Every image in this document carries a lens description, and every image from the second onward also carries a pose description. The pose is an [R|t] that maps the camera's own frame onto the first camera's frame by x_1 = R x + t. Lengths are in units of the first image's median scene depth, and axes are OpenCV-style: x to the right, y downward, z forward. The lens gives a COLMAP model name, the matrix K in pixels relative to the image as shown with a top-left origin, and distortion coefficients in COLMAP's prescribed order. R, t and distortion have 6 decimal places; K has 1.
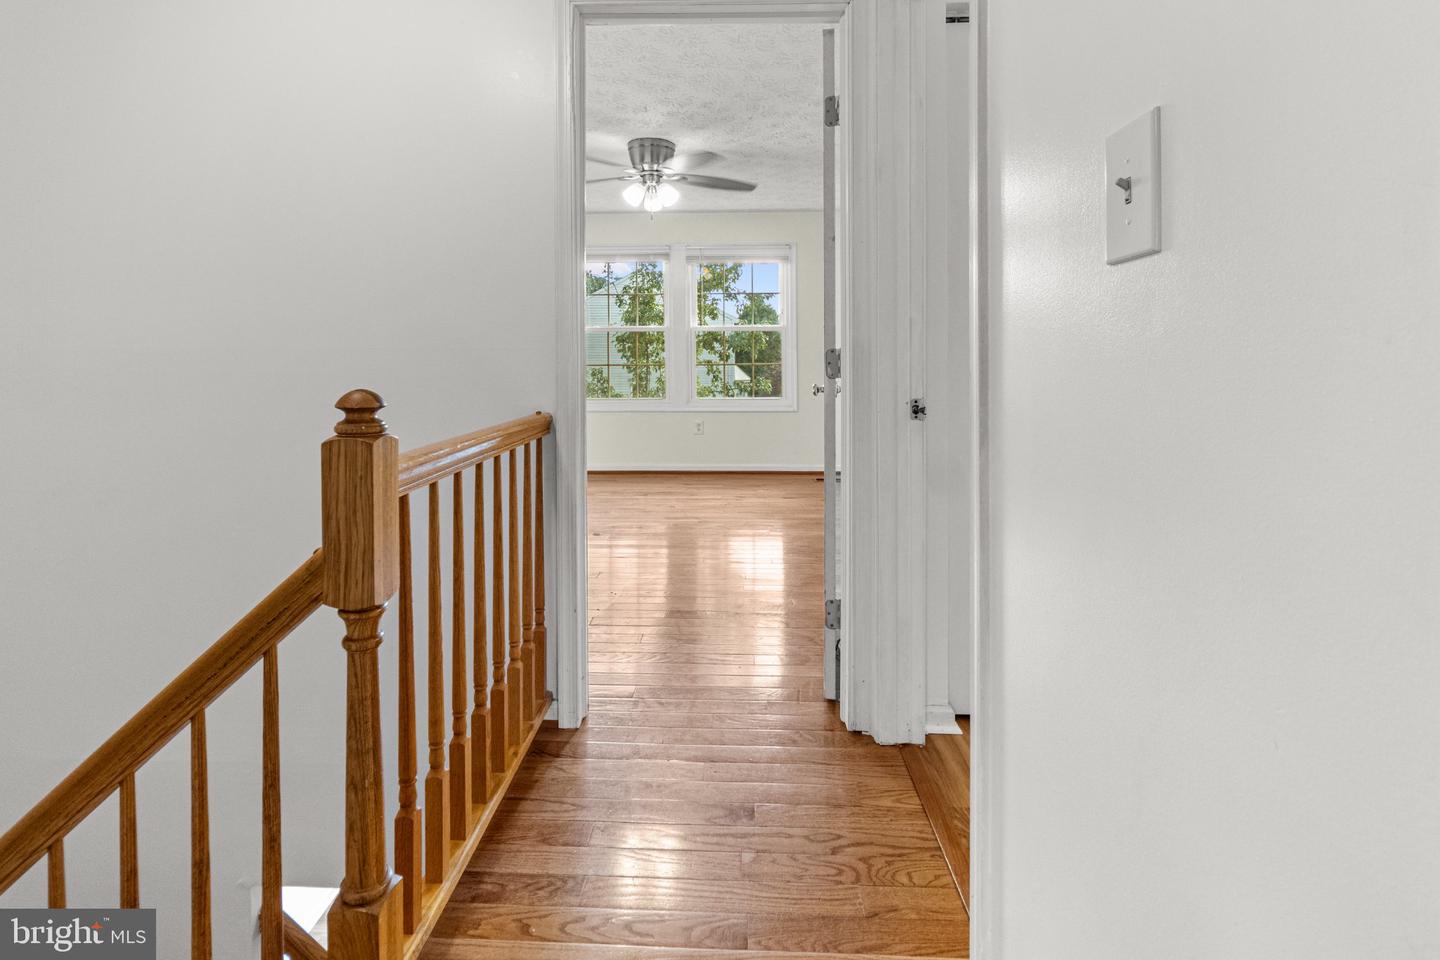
lens RADIAL K [[671.9, 0, 720.0], [0, 671.9, 480.0], [0, 0, 1]] dist [0.002362, -0.000262]
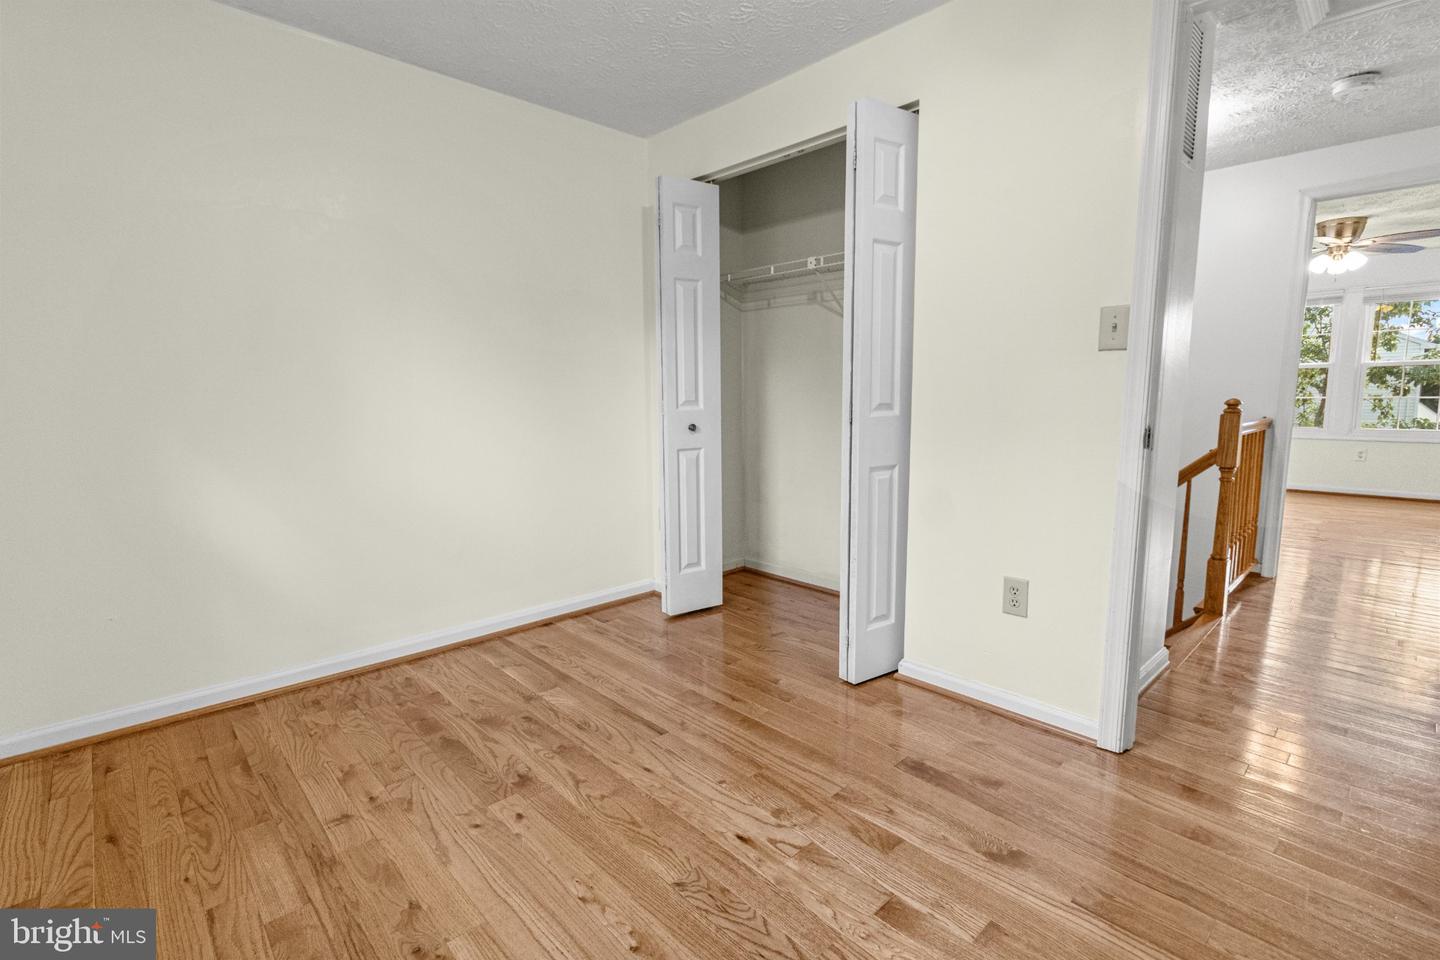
lens RADIAL K [[671.9, 0, 720.0], [0, 671.9, 480.0], [0, 0, 1]] dist [0.002362, -0.000262]
pose [[0.711366, 0.091703, -0.696813, -0.006464], [-0.128015, 0.991772, -0.000167, 0.098574], [0.691064, 0.089322, 0.717253, -0.513230]]
